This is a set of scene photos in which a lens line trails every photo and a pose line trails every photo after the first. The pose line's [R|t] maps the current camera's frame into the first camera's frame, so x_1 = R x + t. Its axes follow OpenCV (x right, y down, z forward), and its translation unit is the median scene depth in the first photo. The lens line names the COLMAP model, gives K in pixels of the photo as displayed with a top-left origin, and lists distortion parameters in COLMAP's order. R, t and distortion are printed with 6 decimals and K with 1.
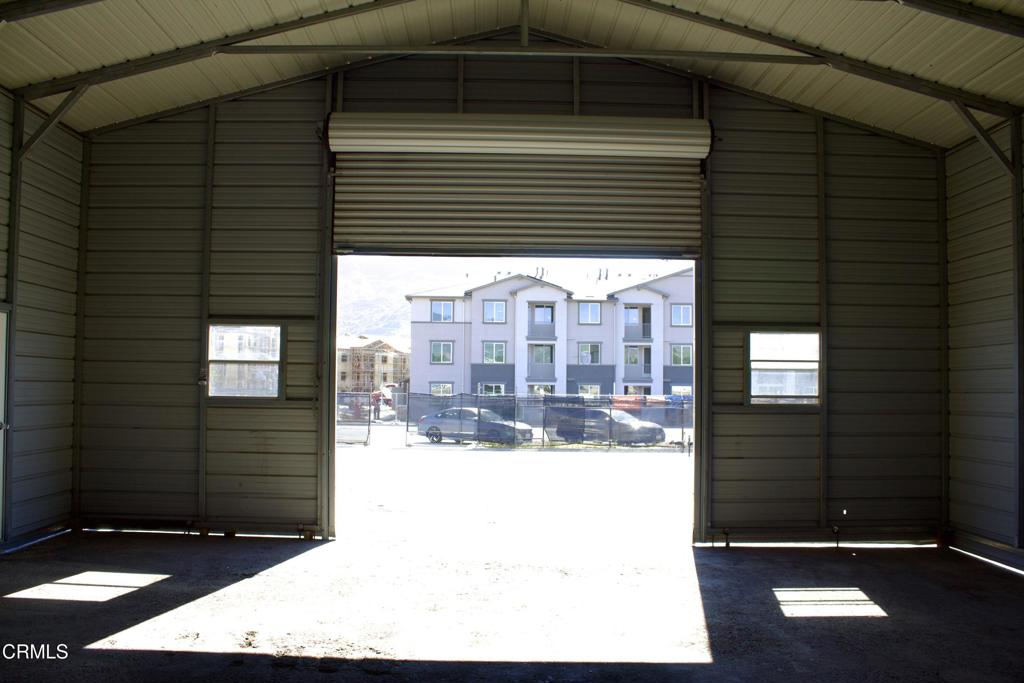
lens RADIAL K [[858.7, 0, 496.4], [0, 858.7, 360.6], [0, 0, 1]] dist [-0.167699, 0.154348]
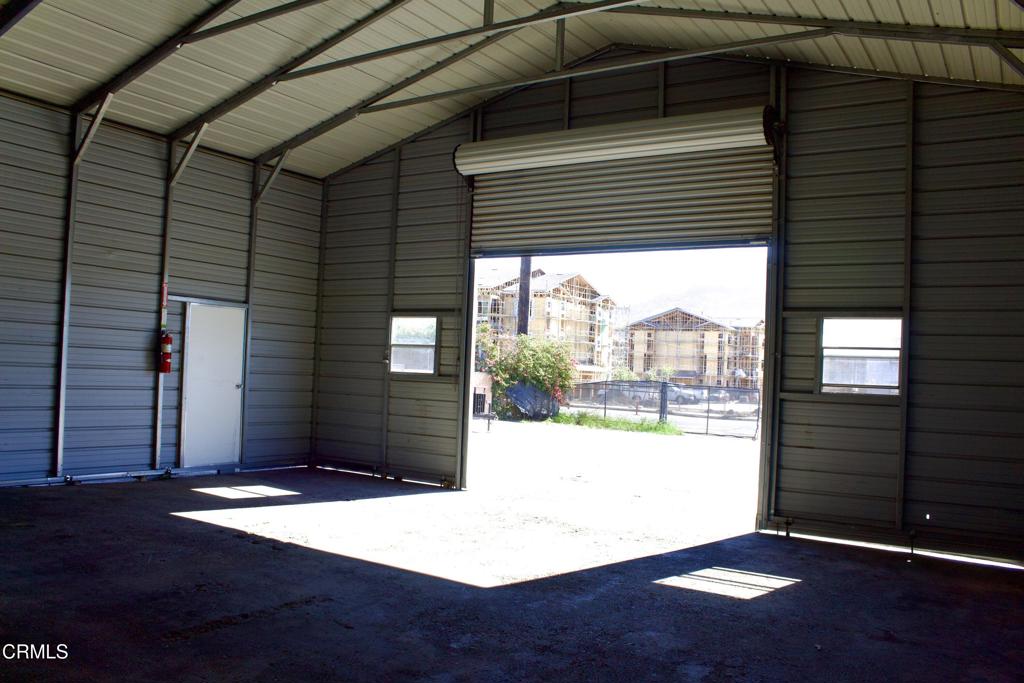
lens RADIAL K [[858.7, 0, 496.4], [0, 858.7, 360.6], [0, 0, 1]] dist [-0.167699, 0.154348]
pose [[0.825124, 0.015280, -0.564745, 0.536098], [-0.012017, 0.999883, 0.009496, 0.010271], [0.564824, -0.001049, 0.825211, 0.000116]]
